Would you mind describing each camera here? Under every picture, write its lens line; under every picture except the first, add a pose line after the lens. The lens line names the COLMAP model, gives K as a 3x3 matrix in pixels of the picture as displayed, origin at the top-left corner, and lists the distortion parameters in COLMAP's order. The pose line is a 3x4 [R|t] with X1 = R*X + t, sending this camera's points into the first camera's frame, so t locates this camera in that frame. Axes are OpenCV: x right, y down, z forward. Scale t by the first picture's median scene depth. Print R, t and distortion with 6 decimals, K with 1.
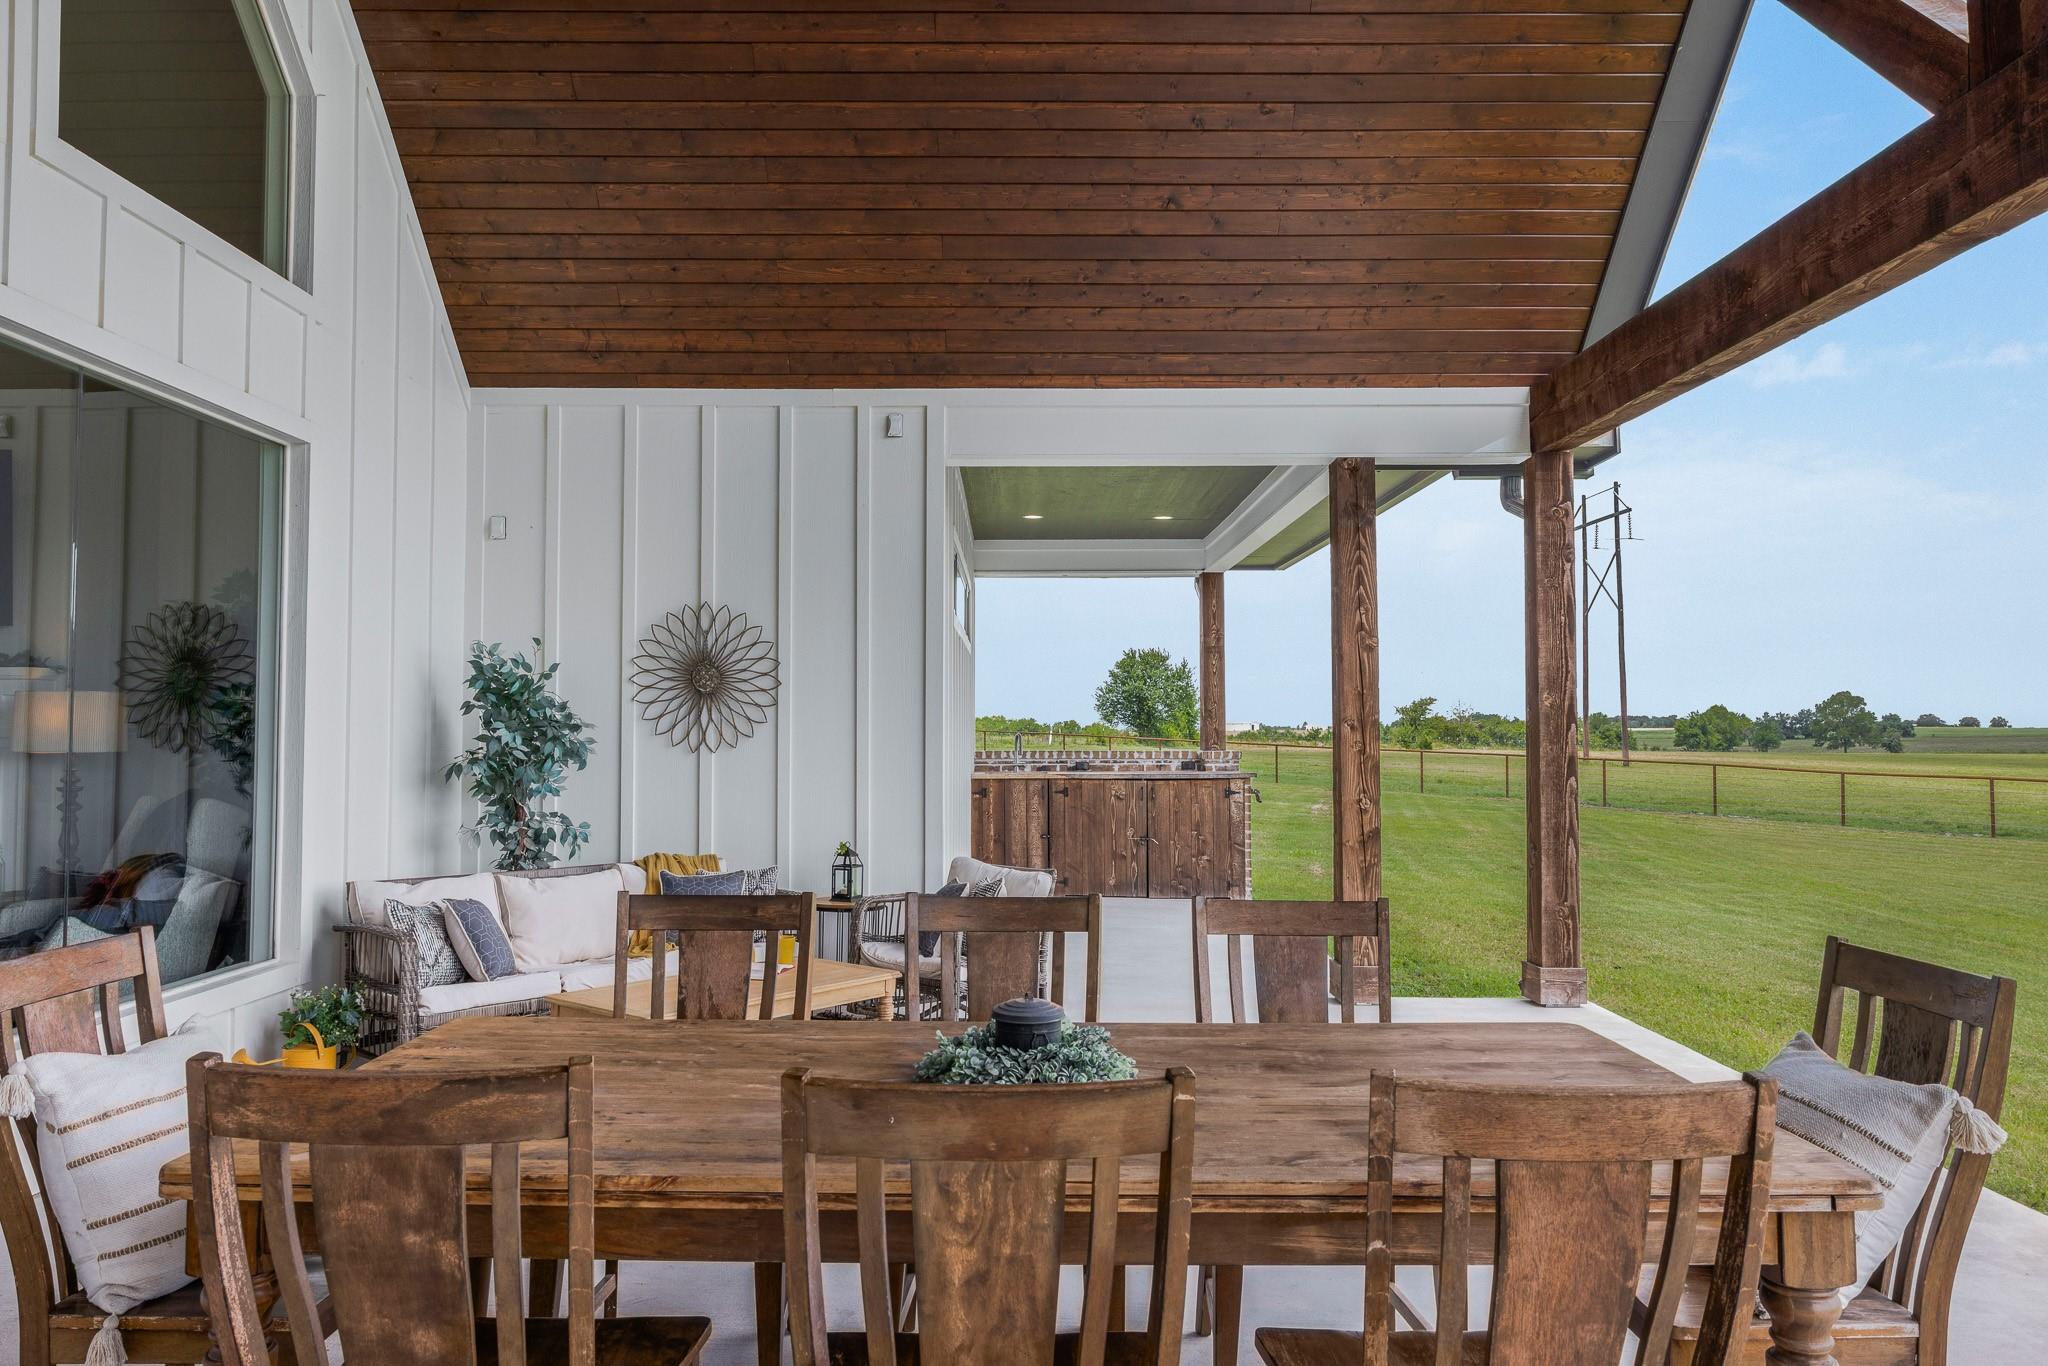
lens RADIAL K [[1325.8, 0, 1024.0], [0, 1325.8, 683.0], [0, 0, 1]] dist [0.004566, 0.001075]
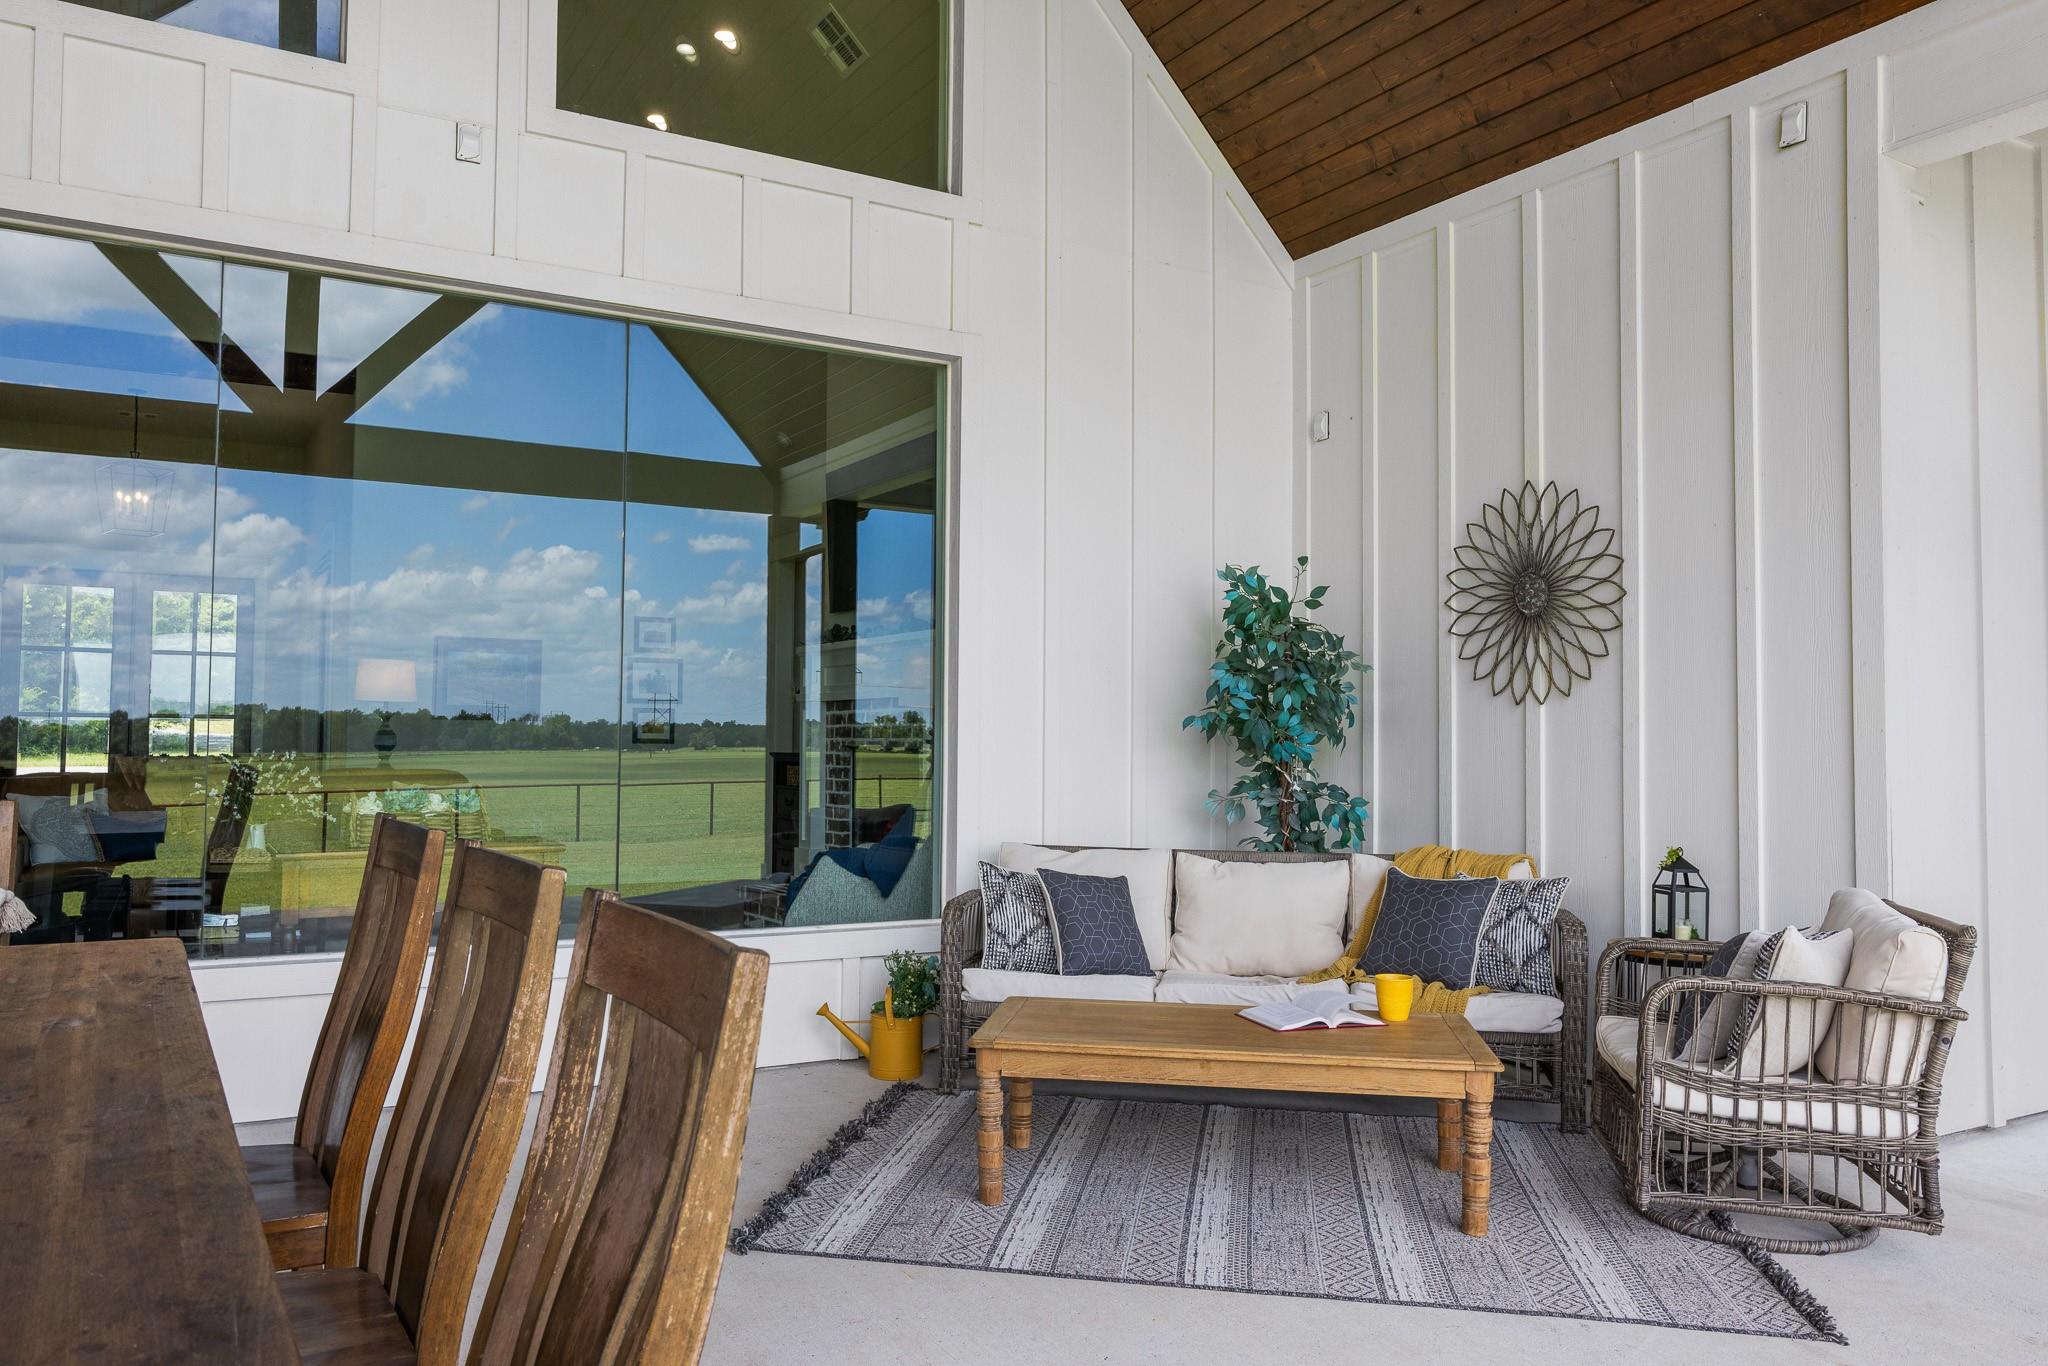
lens RADIAL K [[1488.6, 0, 1024.0], [0, 1488.6, 683.0], [0, 0, 1]] dist [-0.024506, -0.000114]
pose [[0.513487, -0.029261, -0.857598, 0.271754], [0.026146, 0.999488, -0.018447, 0.048682], [0.857699, -0.012951, 0.513989, 0.392870]]
